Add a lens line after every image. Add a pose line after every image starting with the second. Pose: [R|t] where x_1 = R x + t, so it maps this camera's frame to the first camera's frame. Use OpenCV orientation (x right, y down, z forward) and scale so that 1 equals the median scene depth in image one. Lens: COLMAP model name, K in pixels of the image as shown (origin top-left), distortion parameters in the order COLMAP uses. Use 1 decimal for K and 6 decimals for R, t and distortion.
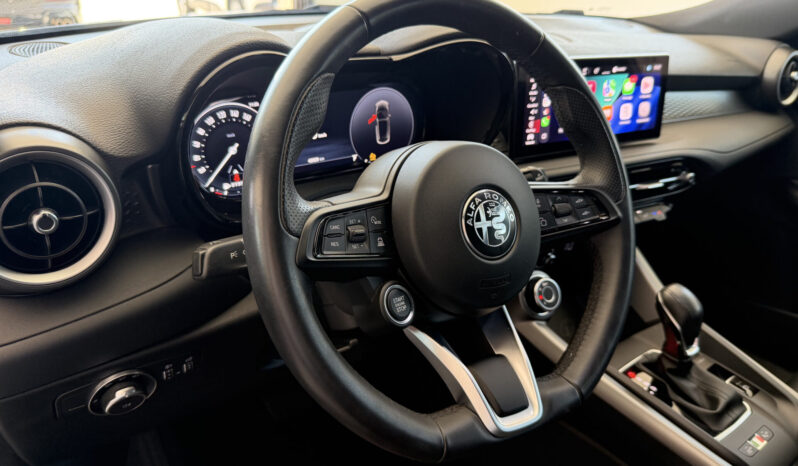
lens RADIAL K [[561.3, 0, 399.0], [0, 561.3, 233.0], [0, 0, 1]] dist [0.164225, -0.373923]
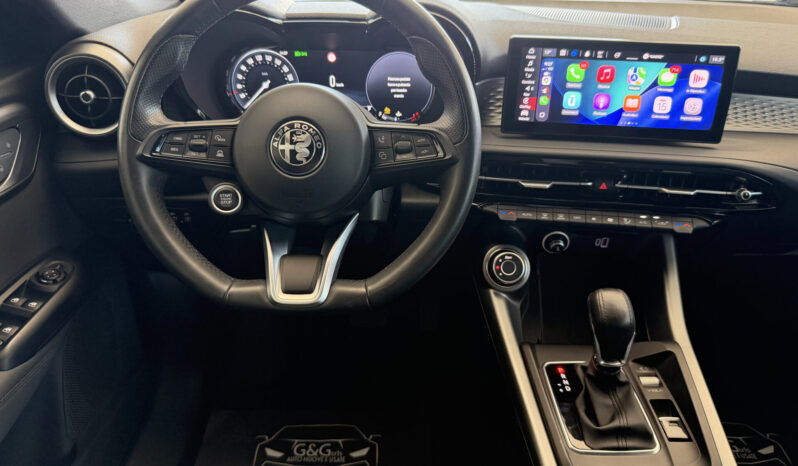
lens RADIAL K [[556.4, 0, 399.0], [0, 556.4, 233.0], [0, 0, 1]] dist [0.096884, -0.186997]
pose [[0.813201, 0.248193, -0.526407, 0.652281], [-0.233230, 0.967676, 0.095948, -0.003787], [0.533205, 0.044749, 0.844802, 0.032765]]
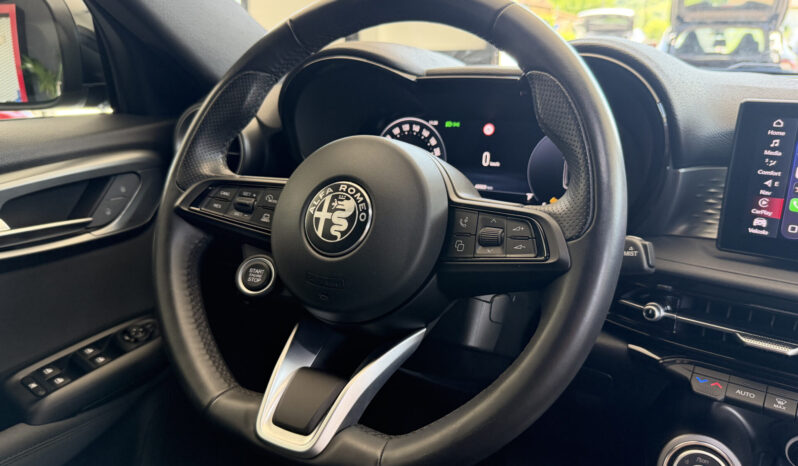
lens RADIAL K [[574.9, 0, 399.0], [0, 574.9, 233.0], [0, 0, 1]] dist [-0.002598, -0.027766]
pose [[0.443579, 0.216757, -0.869629, 0.617272], [-0.364915, 0.929921, 0.045649, -0.044755], [0.818581, 0.297092, 0.491591, 0.386881]]
